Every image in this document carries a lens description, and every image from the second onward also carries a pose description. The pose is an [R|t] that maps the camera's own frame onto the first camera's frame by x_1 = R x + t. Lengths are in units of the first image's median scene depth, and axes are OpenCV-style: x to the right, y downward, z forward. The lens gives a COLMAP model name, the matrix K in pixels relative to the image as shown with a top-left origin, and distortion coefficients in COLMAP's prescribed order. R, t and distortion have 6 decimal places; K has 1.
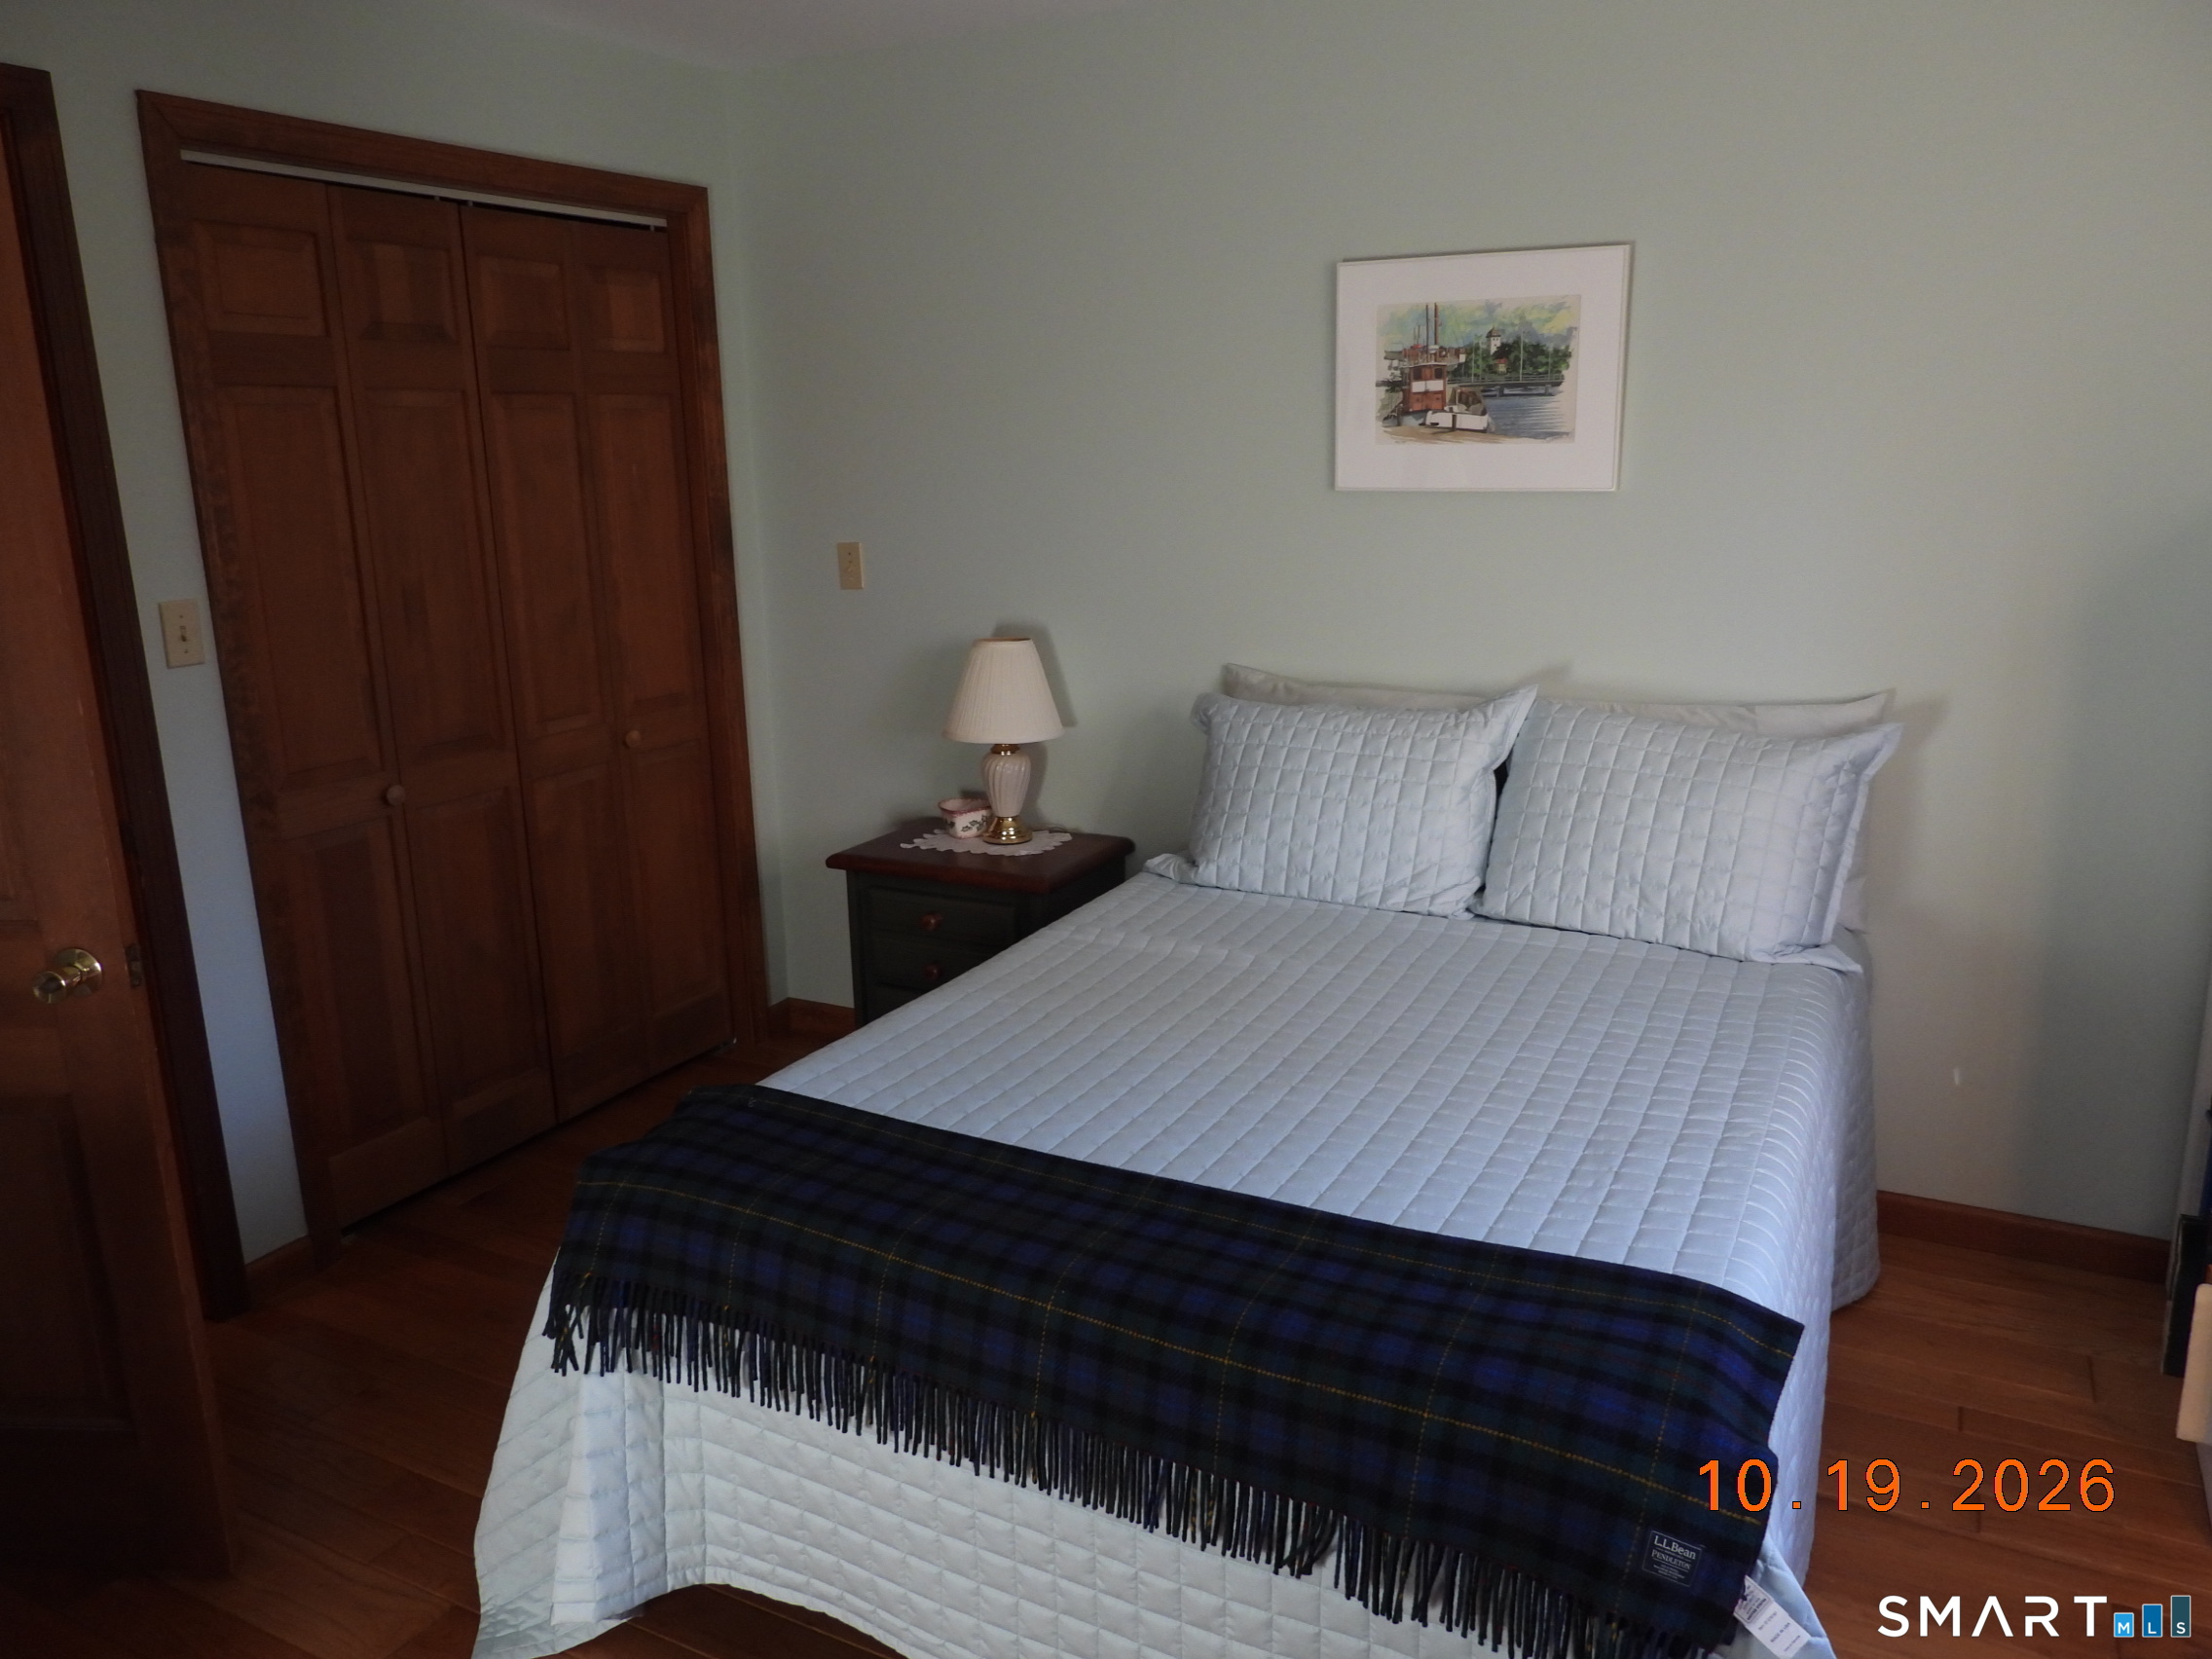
lens RADIAL K [[1557.3, 0, 1106.0], [0, 1557.3, 829.5], [0, 0, 1]] dist [-0.023232, -0.001090]
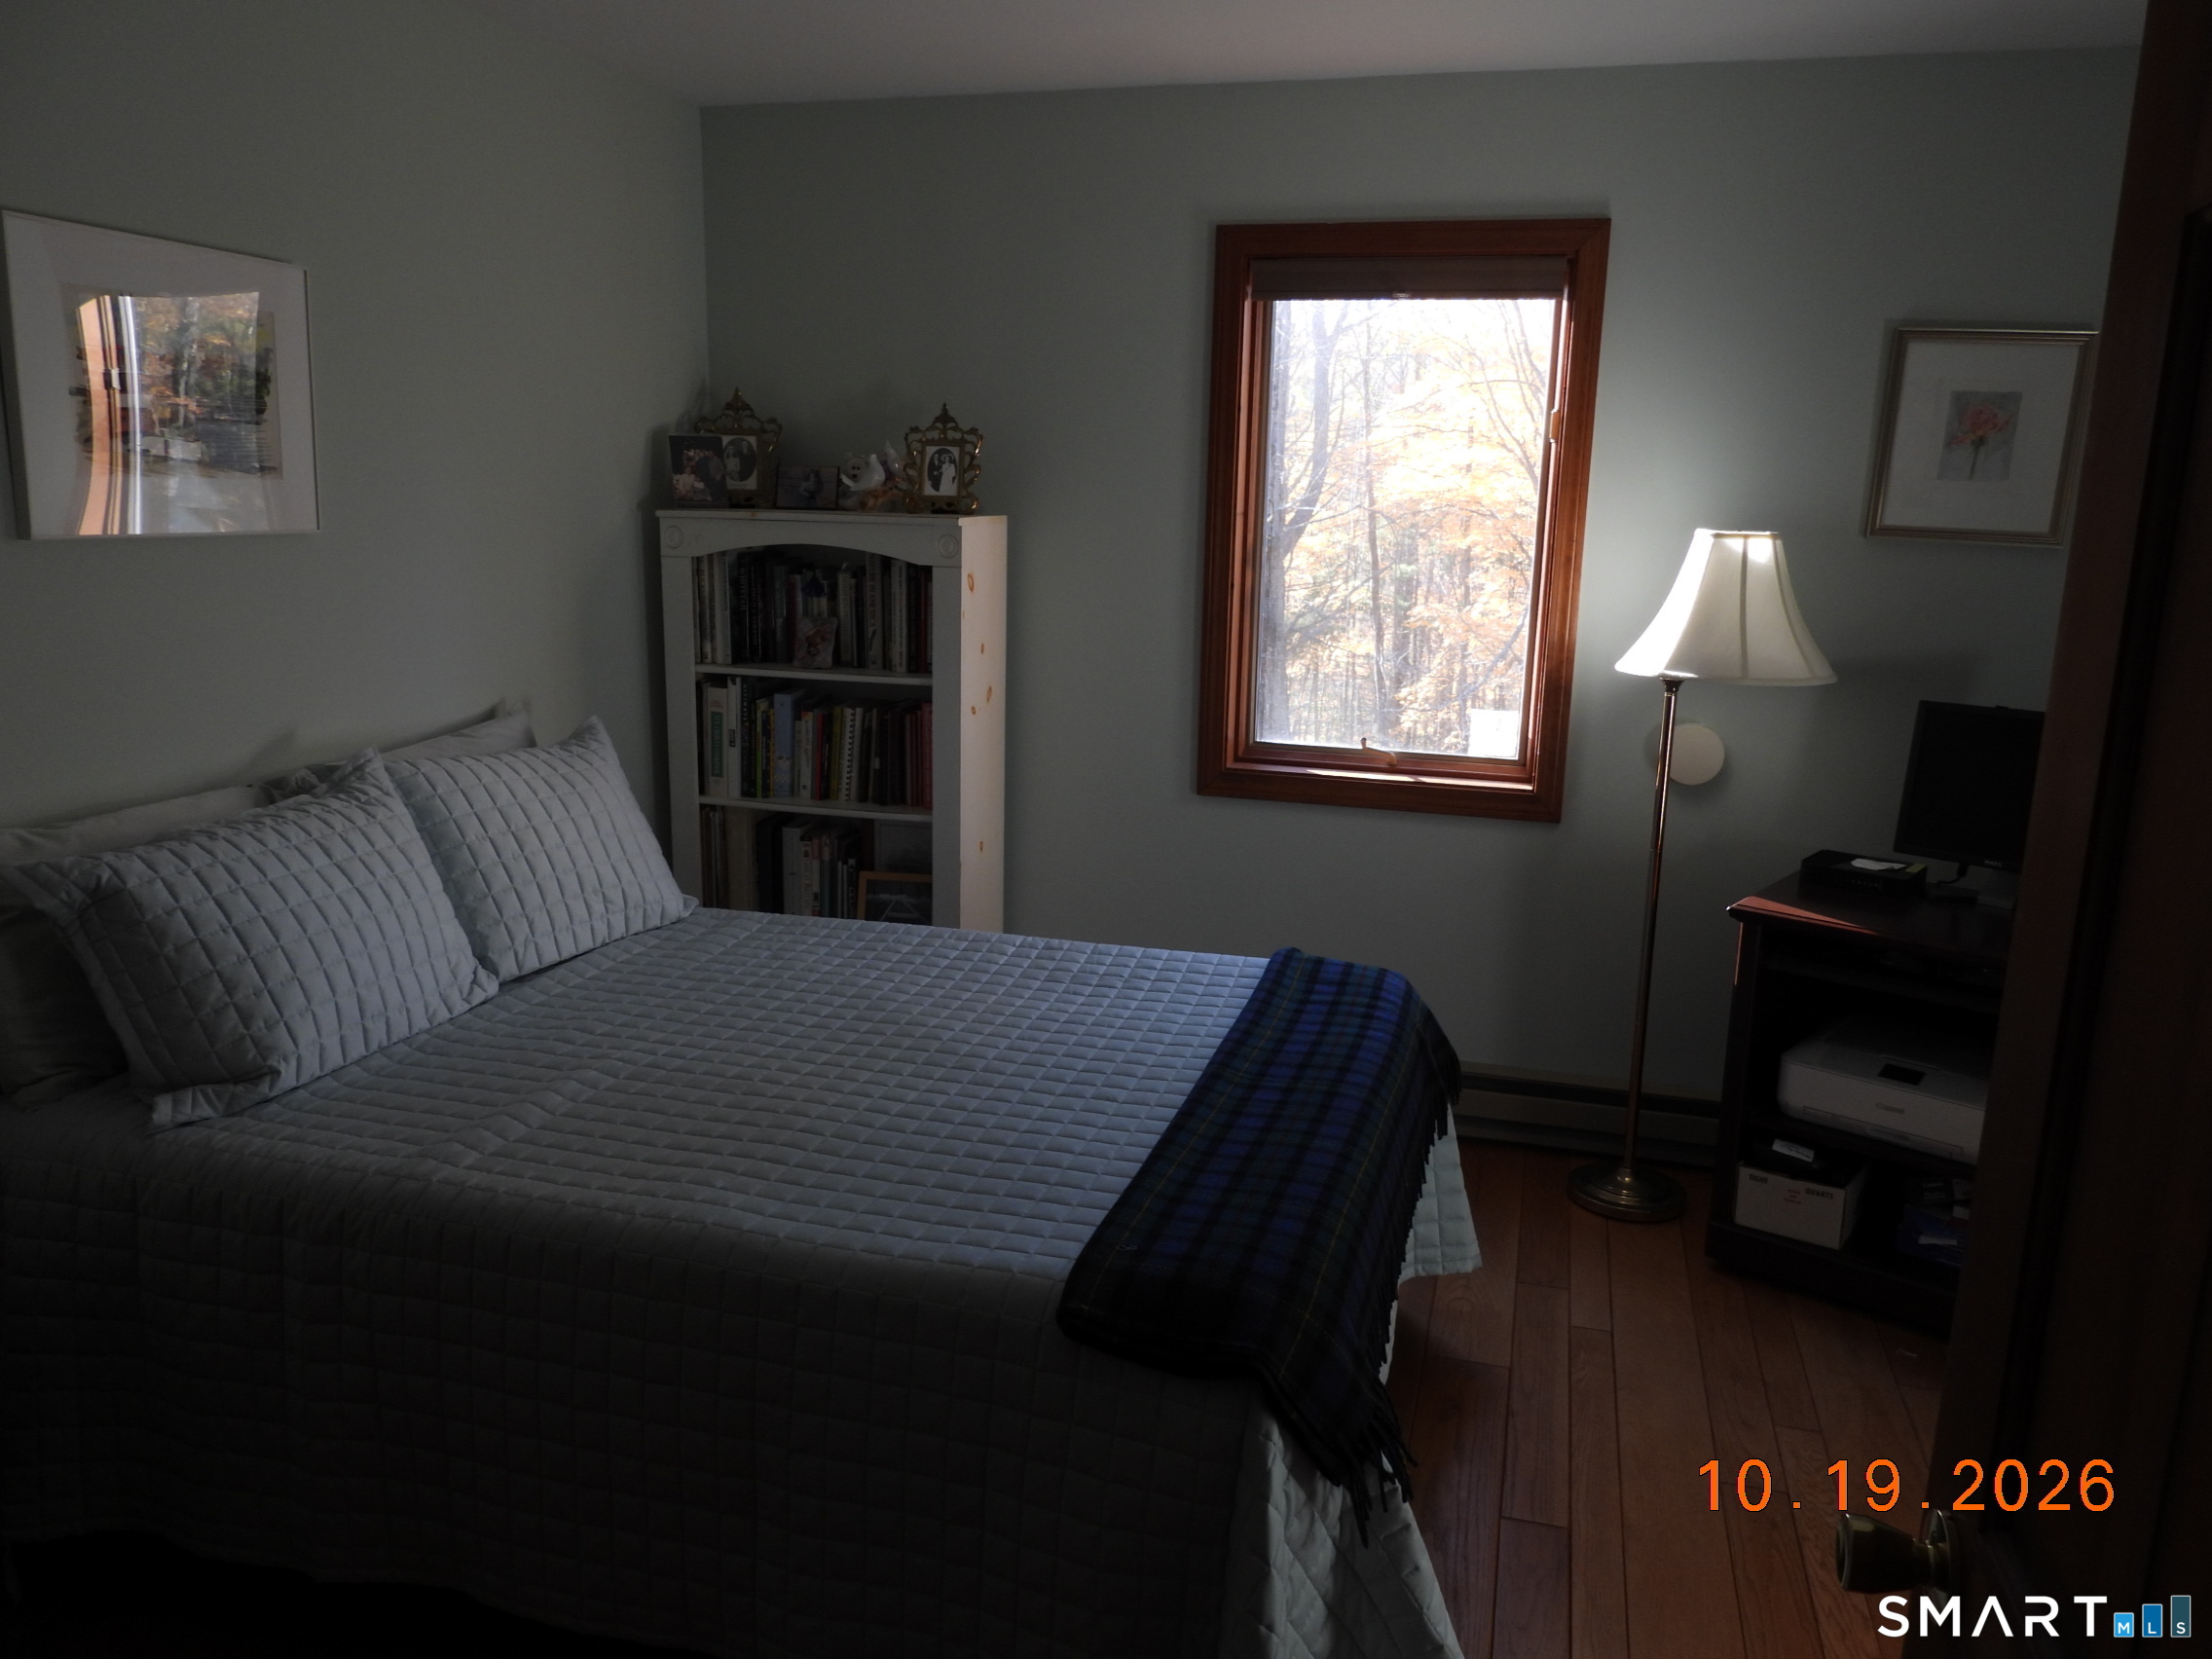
lens RADIAL K [[1557.3, 0, 1106.0], [0, 1557.3, 829.5], [0, 0, 1]] dist [-0.023232, -0.001090]
pose [[-0.195979, -0.198714, 0.960263, -0.678239], [0.215486, 0.946589, 0.239863, -0.170629], [-0.956639, 0.253932, -0.142691, 0.728809]]
